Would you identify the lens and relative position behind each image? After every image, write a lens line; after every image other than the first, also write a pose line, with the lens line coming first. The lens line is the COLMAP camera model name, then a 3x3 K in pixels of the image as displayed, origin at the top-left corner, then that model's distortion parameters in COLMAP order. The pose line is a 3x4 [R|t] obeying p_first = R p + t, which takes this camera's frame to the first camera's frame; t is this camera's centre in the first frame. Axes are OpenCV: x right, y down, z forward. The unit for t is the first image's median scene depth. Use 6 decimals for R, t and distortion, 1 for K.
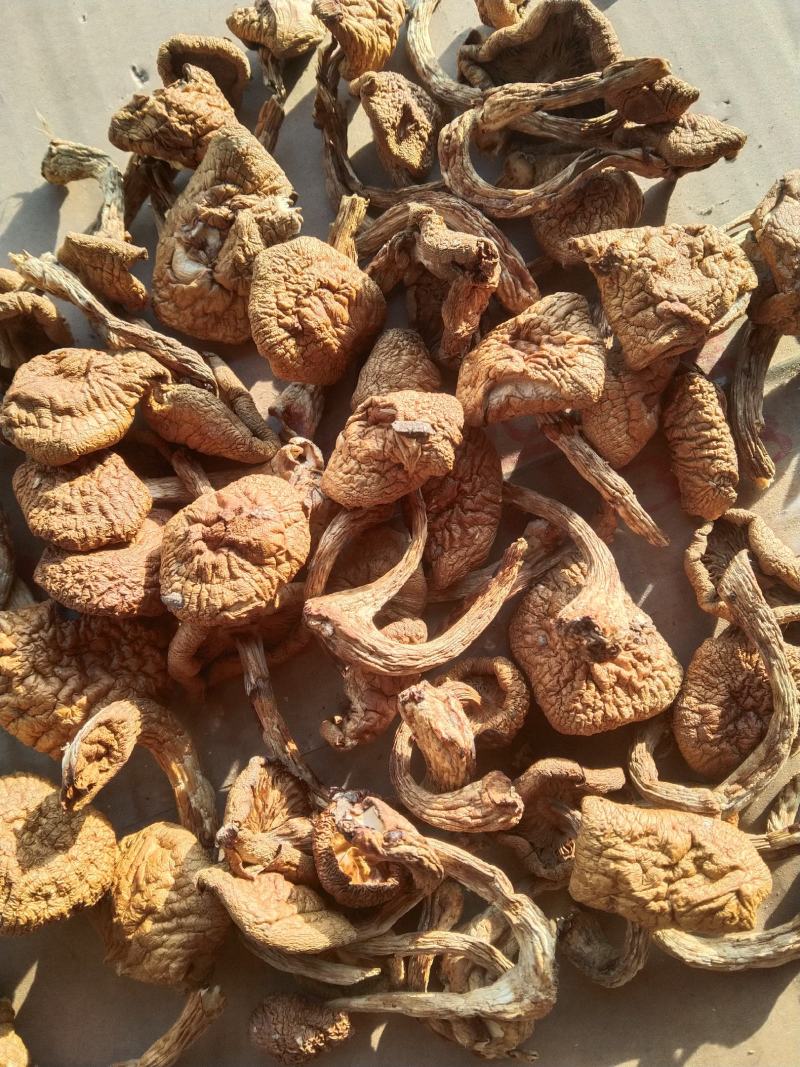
lens RADIAL K [[865.2, 0, 405.2], [0, 865.2, 535.9], [0, 0, 1]] dist [0.080978, -0.274722]
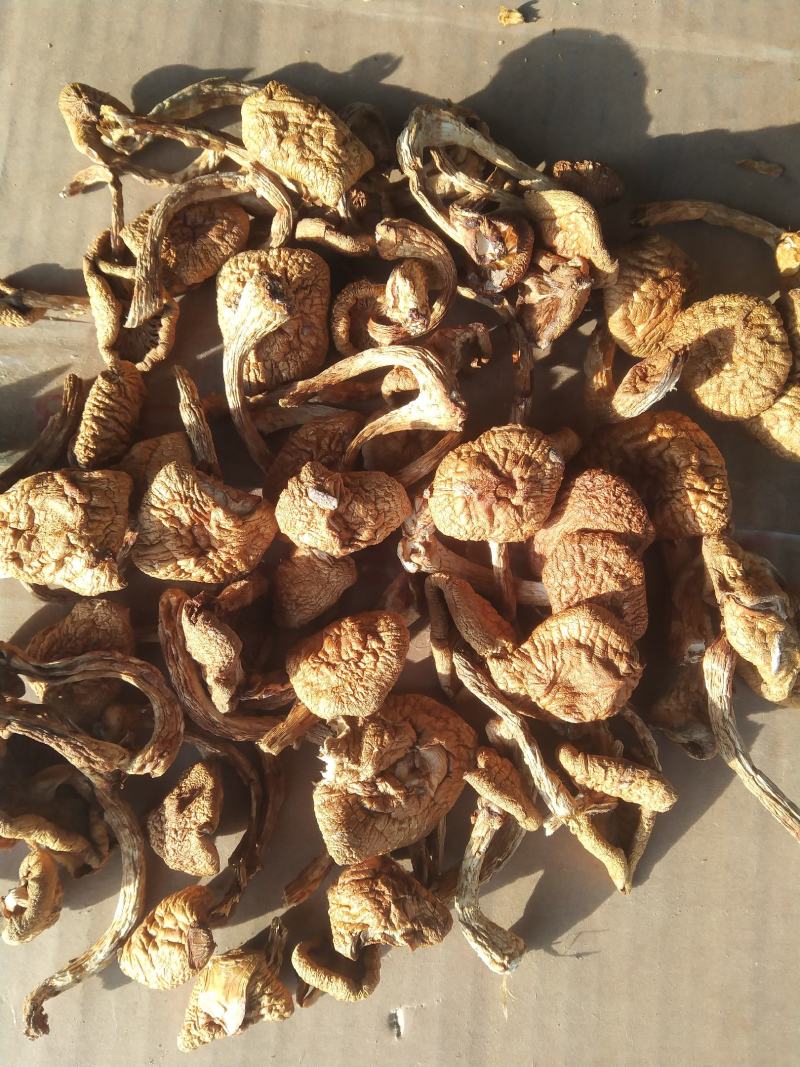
lens RADIAL K [[865.2, 0, 405.2], [0, 865.2, 535.9], [0, 0, 1]] dist [0.080978, -0.274722]
pose [[-0.901829, -0.427434, 0.063288, -0.186294], [0.423874, -0.846697, 0.321614, -0.489171], [-0.083883, 0.316867, 0.944753, -0.124166]]
